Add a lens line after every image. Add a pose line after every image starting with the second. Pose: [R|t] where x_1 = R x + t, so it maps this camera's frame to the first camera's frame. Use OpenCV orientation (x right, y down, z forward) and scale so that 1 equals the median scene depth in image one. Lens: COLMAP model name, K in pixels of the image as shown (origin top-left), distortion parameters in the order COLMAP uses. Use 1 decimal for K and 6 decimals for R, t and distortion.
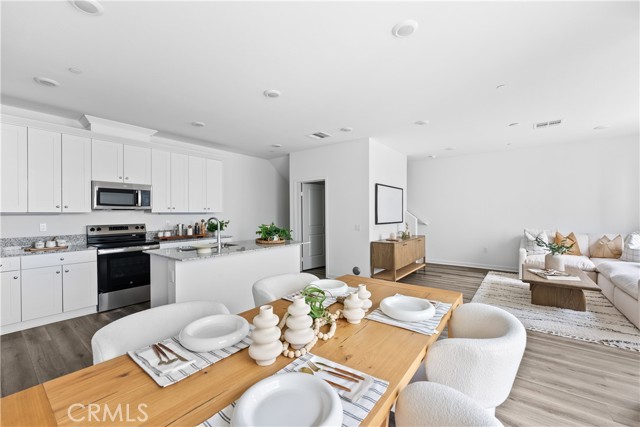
lens RADIAL K [[260.1, 0, 320.0], [0, 260.1, 213.5], [0, 0, 1]] dist [-0.001570, -0.000198]
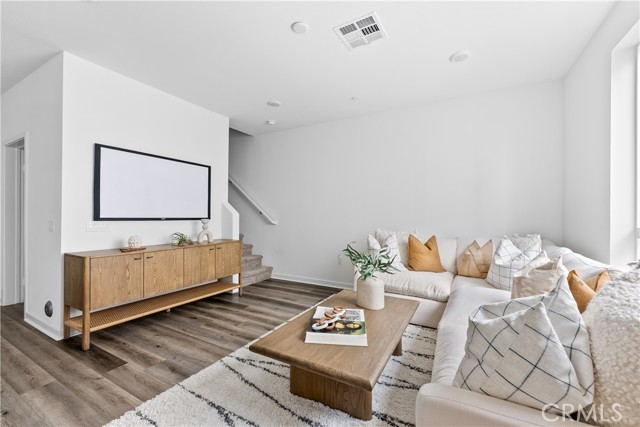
lens RADIAL K [[264.5, 0, 320.0], [0, 264.5, 213.5], [0, 0, 1]] dist [0.000020, 0.000035]
pose [[0.989092, 0.012692, 0.146749, 0.699008], [-0.011609, 0.999899, -0.008234, 0.031661], [-0.146839, 0.006441, 0.989139, 0.461825]]
